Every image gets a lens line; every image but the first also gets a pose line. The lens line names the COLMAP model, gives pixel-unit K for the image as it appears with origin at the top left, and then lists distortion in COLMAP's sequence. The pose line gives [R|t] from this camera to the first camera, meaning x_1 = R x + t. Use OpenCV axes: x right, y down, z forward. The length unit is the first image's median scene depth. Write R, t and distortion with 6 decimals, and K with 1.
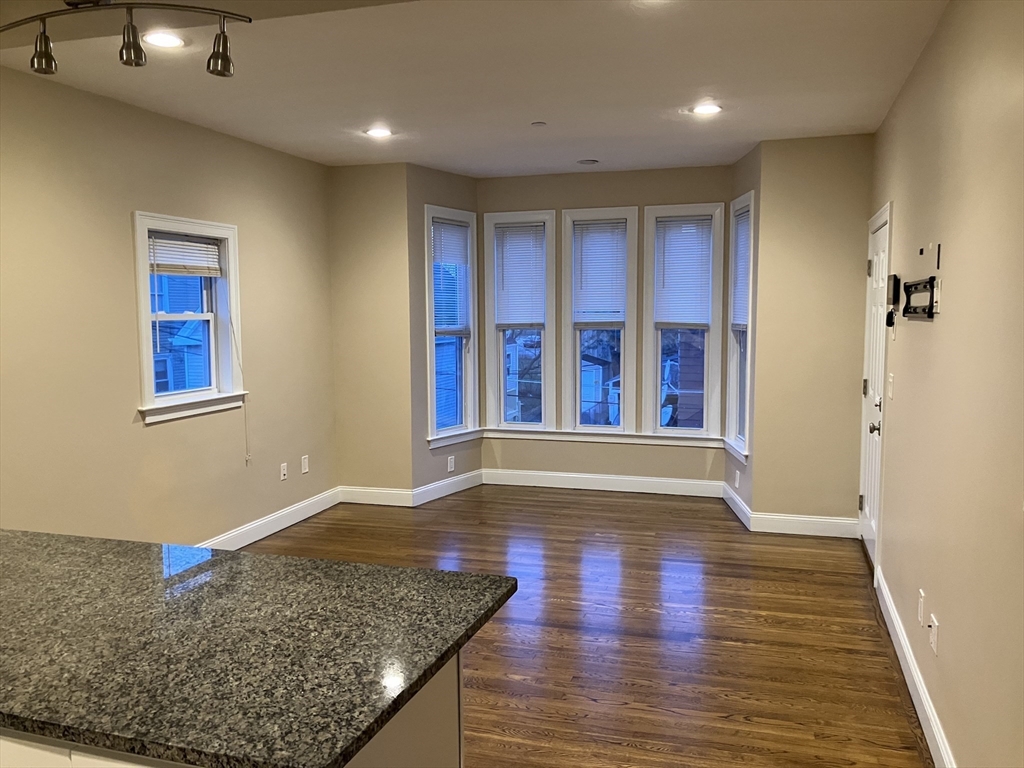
lens RADIAL K [[838.1, 0, 517.6], [0, 838.1, 390.6], [0, 0, 1]] dist [0.010283, -0.002835]
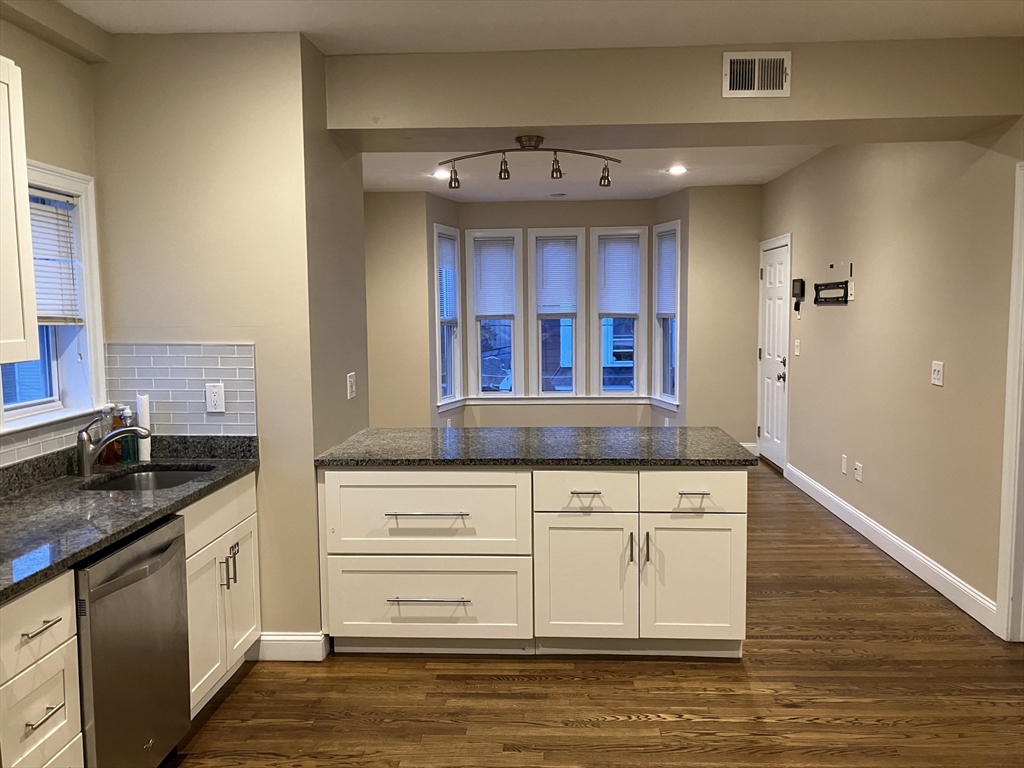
lens RADIAL K [[838.1, 0, 509.1], [0, 838.1, 378.7], [0, 0, 1]] dist [0.010283, -0.002835]
pose [[0.969059, -0.027049, 0.245342, -0.315718], [0.030636, 0.999472, -0.010813, 0.035200], [-0.244920, 0.017995, 0.969376, -0.276997]]
